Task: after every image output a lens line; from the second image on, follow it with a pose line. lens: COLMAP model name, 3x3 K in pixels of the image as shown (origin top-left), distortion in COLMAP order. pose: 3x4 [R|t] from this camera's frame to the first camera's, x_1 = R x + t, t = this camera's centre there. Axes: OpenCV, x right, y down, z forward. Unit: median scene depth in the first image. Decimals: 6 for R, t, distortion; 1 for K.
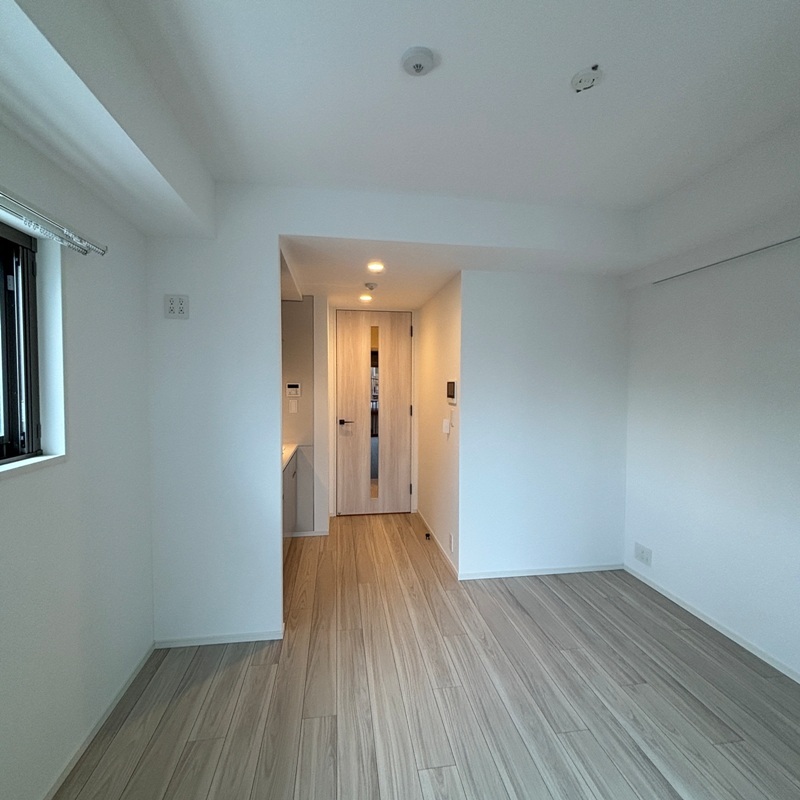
lens RADIAL K [[427.5, 0, 402.6], [0, 427.5, 400.3], [0, 0, 1]] dist [-0.006481, 0.006343]
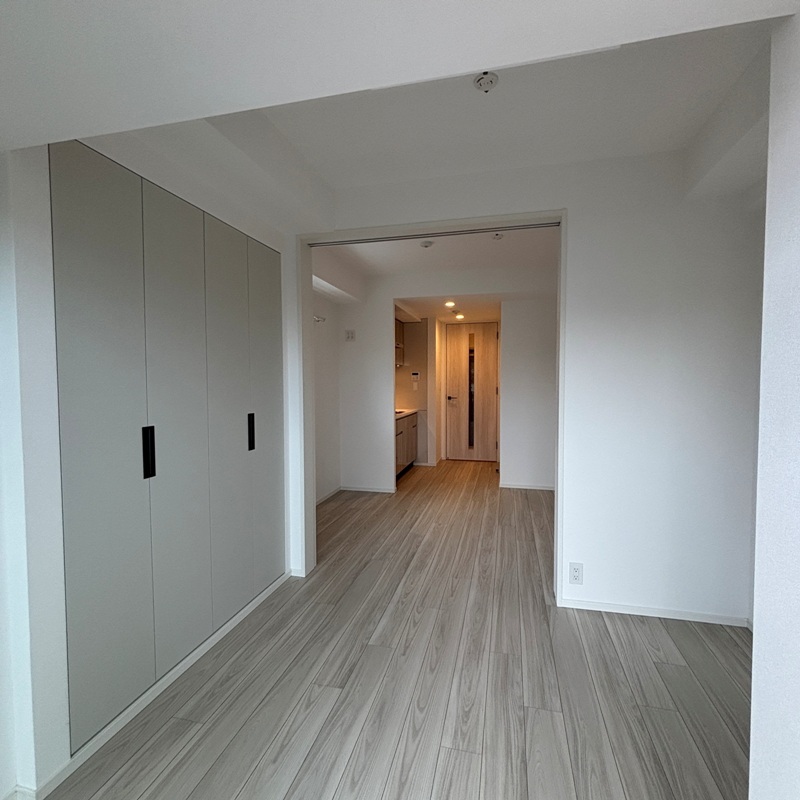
lens RADIAL K [[427.5, 0, 394.3], [0, 427.5, 395.4], [0, 0, 1]] dist [-0.006481, 0.006343]
pose [[0.916960, 0.004574, -0.398952, 0.454052], [-0.006717, 0.999970, -0.003975, 0.079195], [0.398922, 0.006324, 0.916963, -0.753490]]
